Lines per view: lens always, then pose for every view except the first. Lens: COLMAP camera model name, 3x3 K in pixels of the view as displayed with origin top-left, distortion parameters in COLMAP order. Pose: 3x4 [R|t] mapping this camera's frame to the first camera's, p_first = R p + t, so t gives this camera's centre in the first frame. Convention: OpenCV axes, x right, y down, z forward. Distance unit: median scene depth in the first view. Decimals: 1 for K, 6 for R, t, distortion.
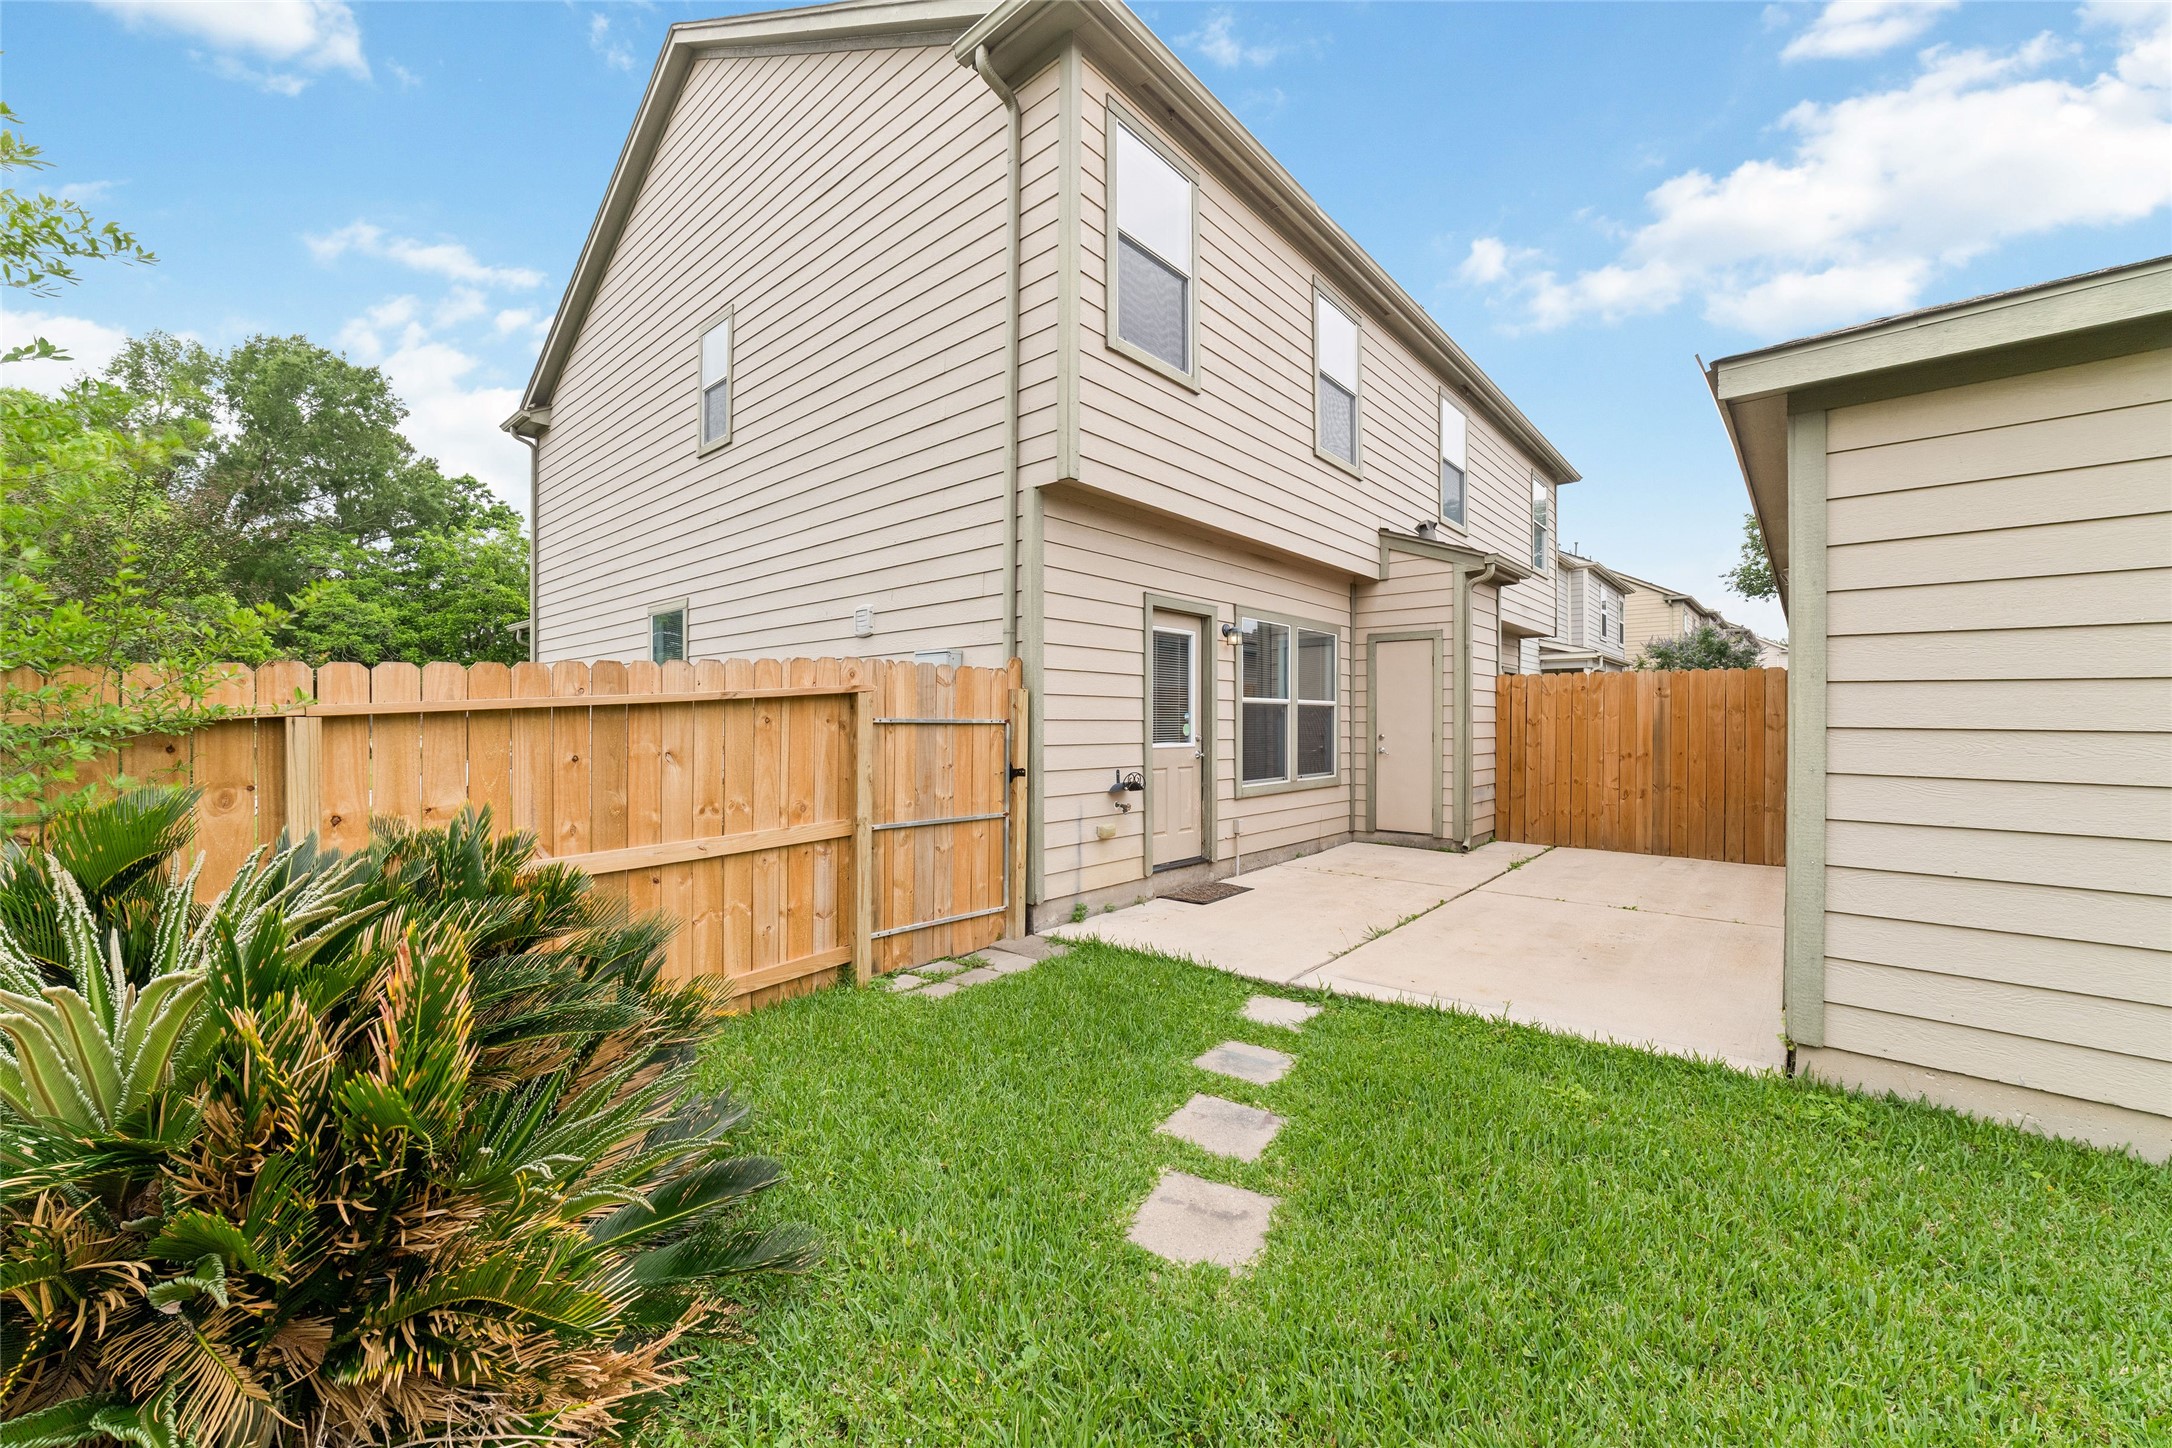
lens RADIAL K [[831.5, 0, 1081.7], [0, 831.5, 726.4], [0, 0, 1]] dist [-0.014156, 0.002302]
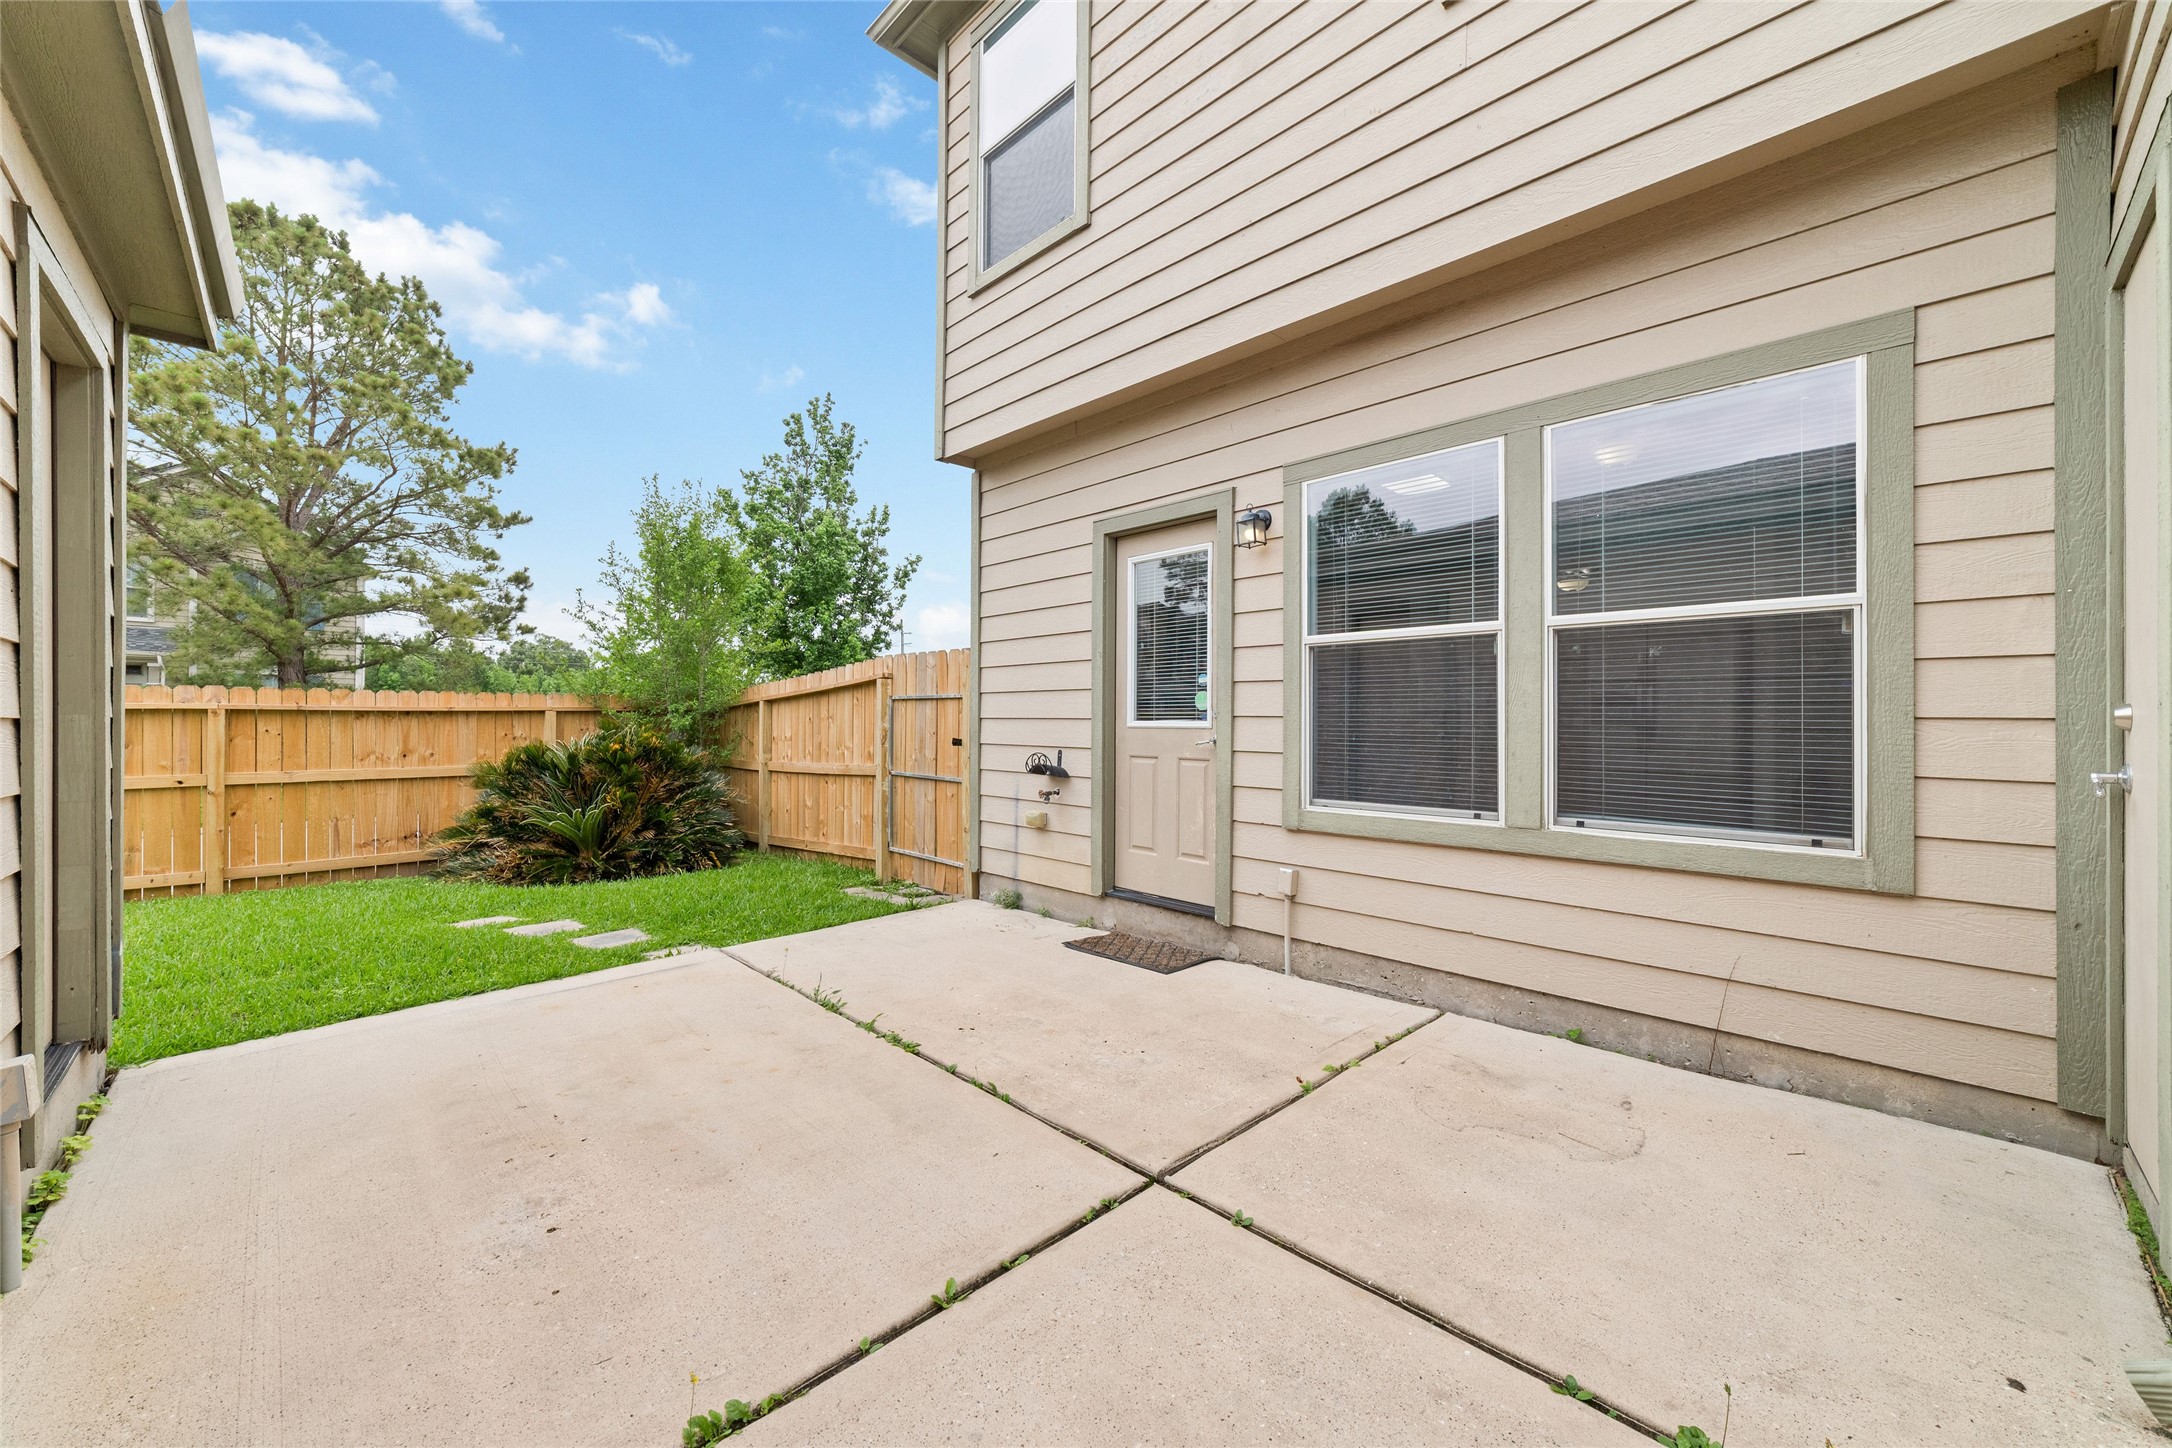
lens RADIAL K [[831.5, 0, 1080.5], [0, 831.5, 712.0], [0, 0, 1]] dist [-0.014156, 0.002302]
pose [[-0.079984, -0.008922, -0.996756, 0.728410], [-0.002465, 0.999959, -0.008753, 0.017697], [0.996793, 0.001756, -0.080002, 0.912661]]
